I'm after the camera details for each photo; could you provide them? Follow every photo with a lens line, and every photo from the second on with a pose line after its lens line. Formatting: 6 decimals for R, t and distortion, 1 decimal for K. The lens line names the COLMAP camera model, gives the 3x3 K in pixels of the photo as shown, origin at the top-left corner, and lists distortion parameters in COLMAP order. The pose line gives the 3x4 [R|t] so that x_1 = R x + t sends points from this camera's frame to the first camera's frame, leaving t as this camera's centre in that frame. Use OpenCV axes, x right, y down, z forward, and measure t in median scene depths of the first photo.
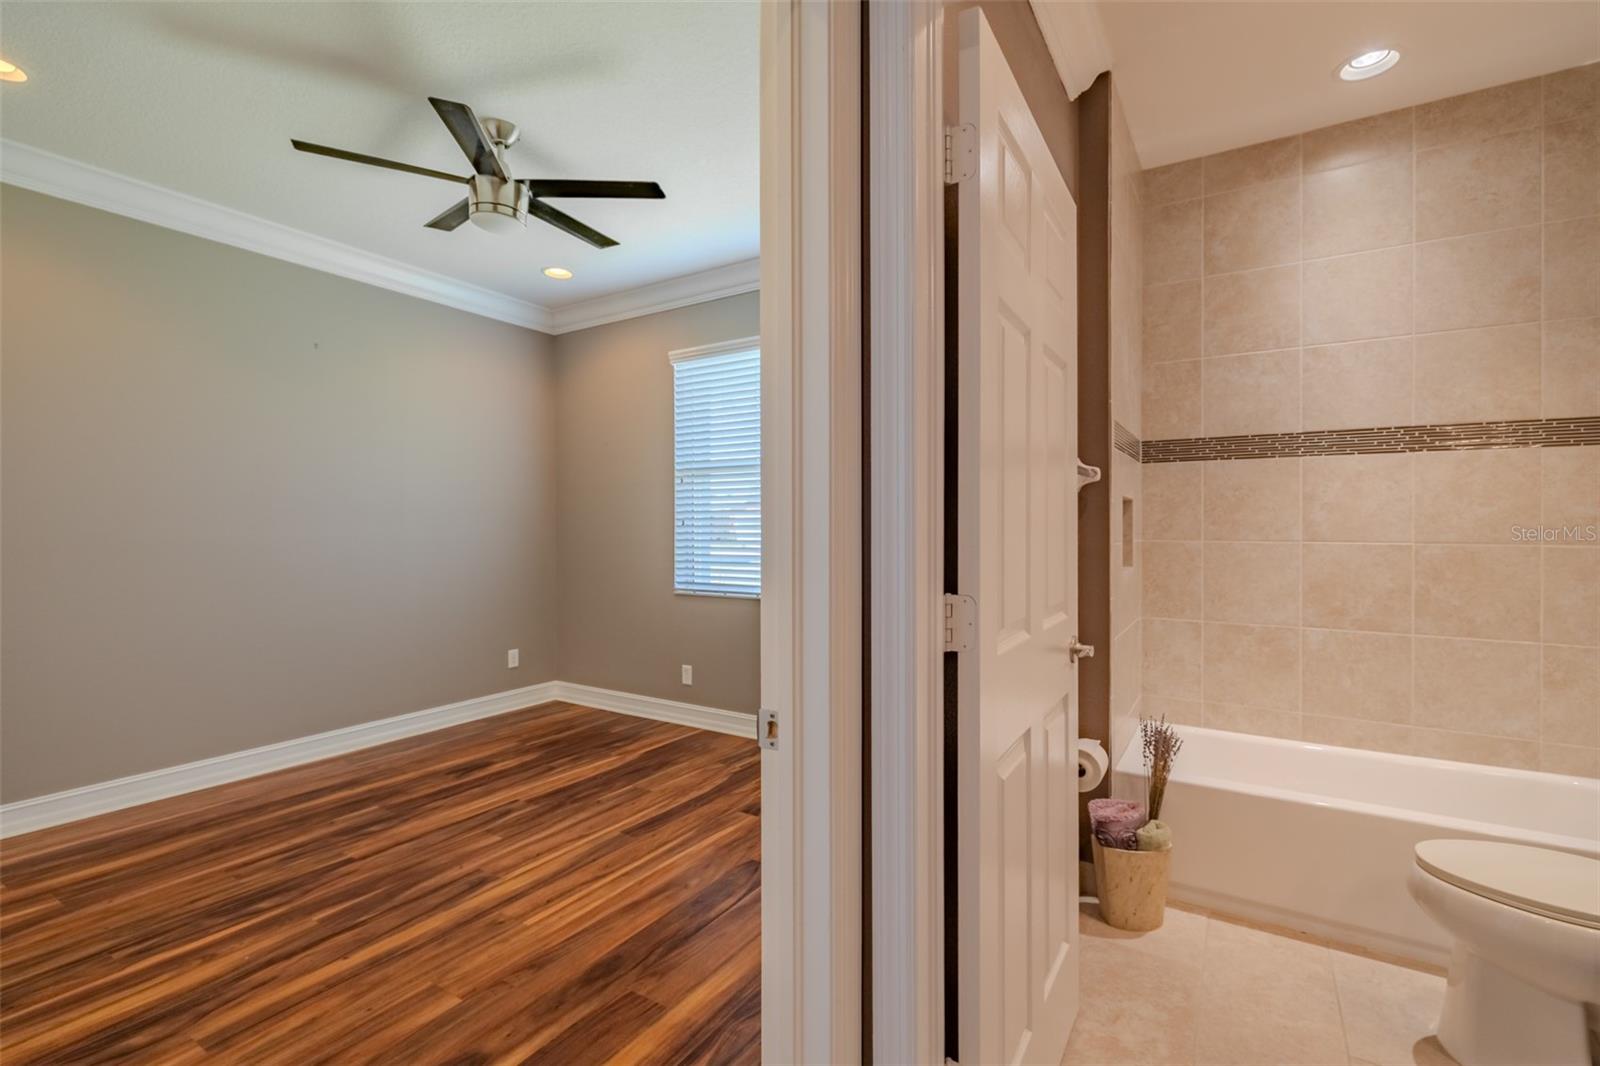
lens RADIAL K [[708.4, 0, 798.0], [0, 708.4, 531.8], [0, 0, 1]] dist [0.001972, -0.000940]
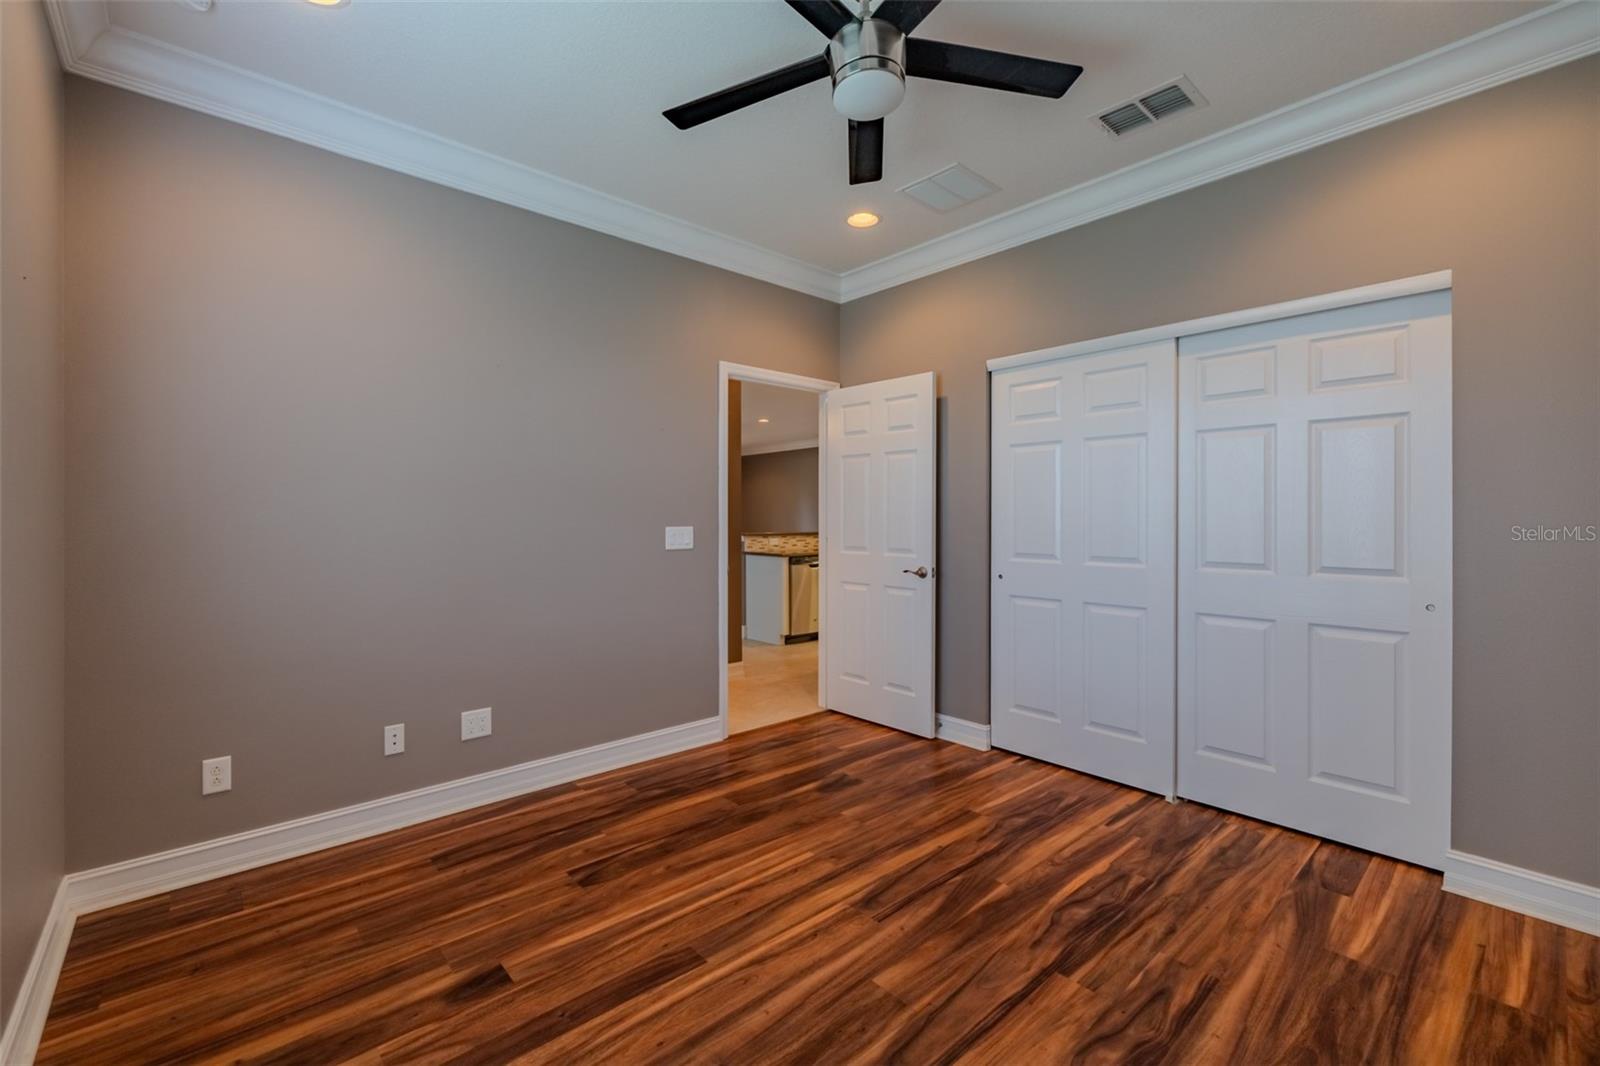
lens RADIAL K [[677.8, 0, 797.8], [0, 677.8, 527.4], [0, 0, 1]] dist [0.001303, -0.000561]
pose [[-0.961034, -0.003277, 0.276412, -0.581889], [0.002669, 0.999773, 0.021132, -0.011351], [-0.276418, 0.021047, -0.960807, 1.802114]]
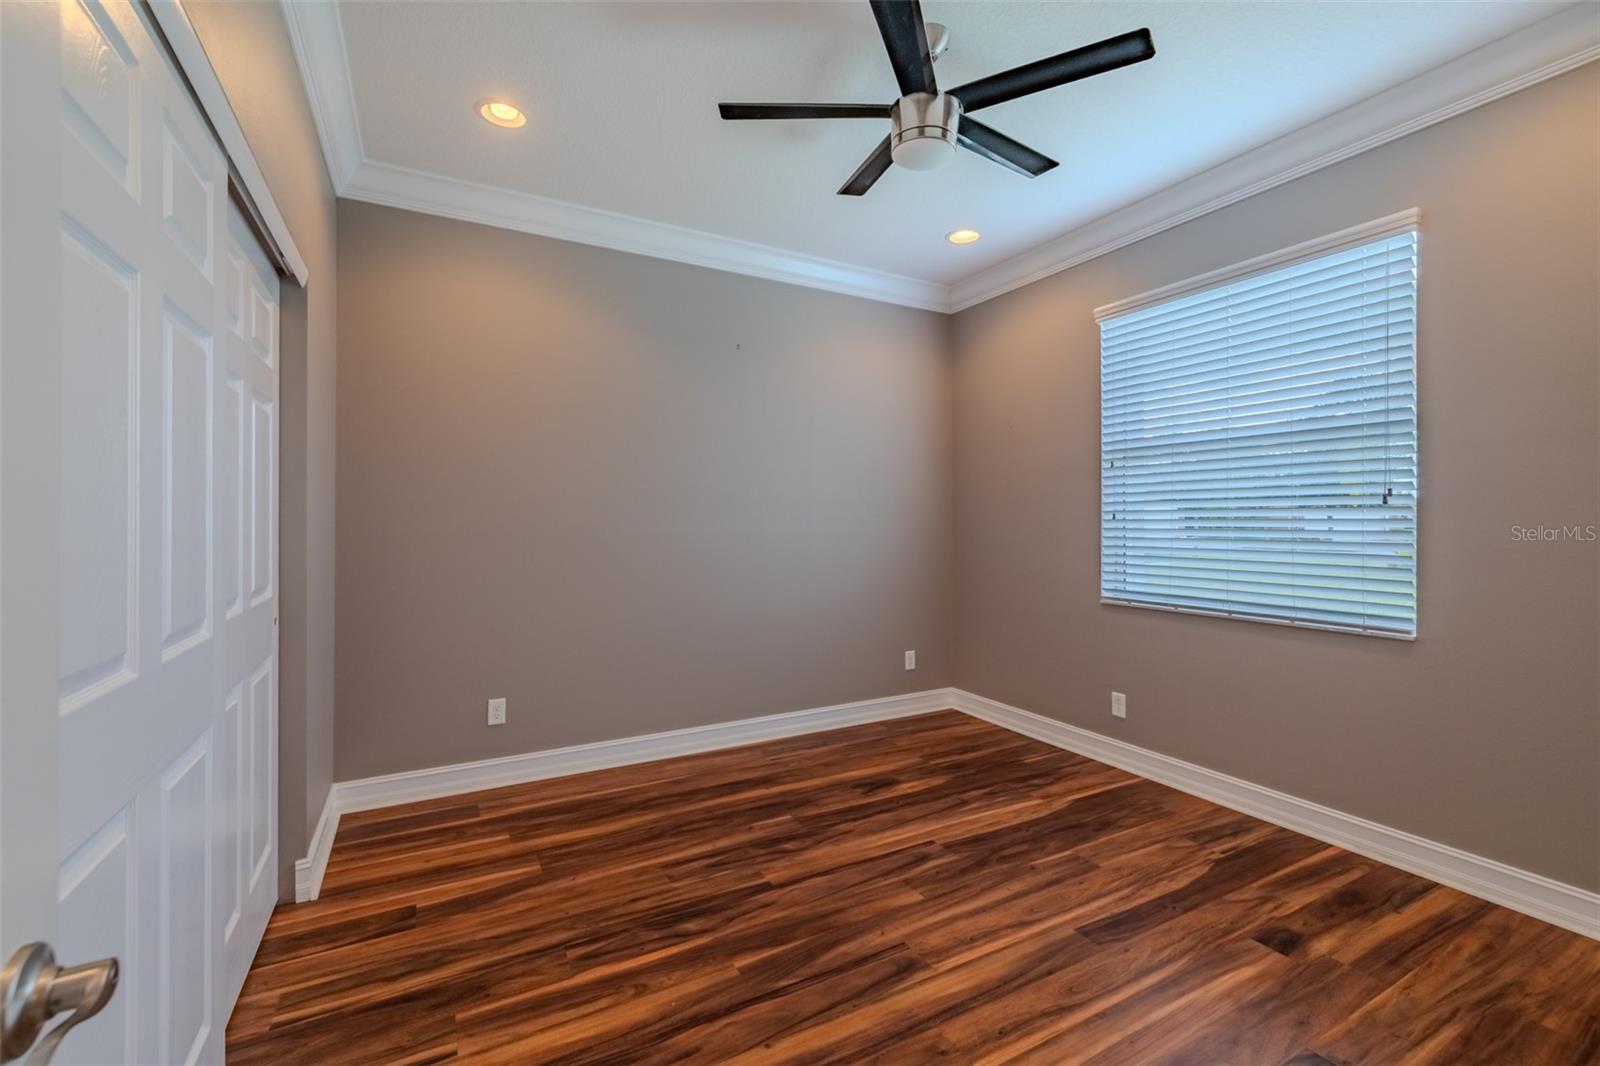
lens RADIAL K [[677.8, 0, 799.6], [0, 677.8, 528.2], [0, 0, 1]] dist [0.001303, -0.000561]
pose [[0.875947, 0.007455, -0.482349, -0.183904], [-0.005116, 0.999968, 0.006165, -0.003593], [0.482380, -0.002932, 0.875957, 0.263647]]
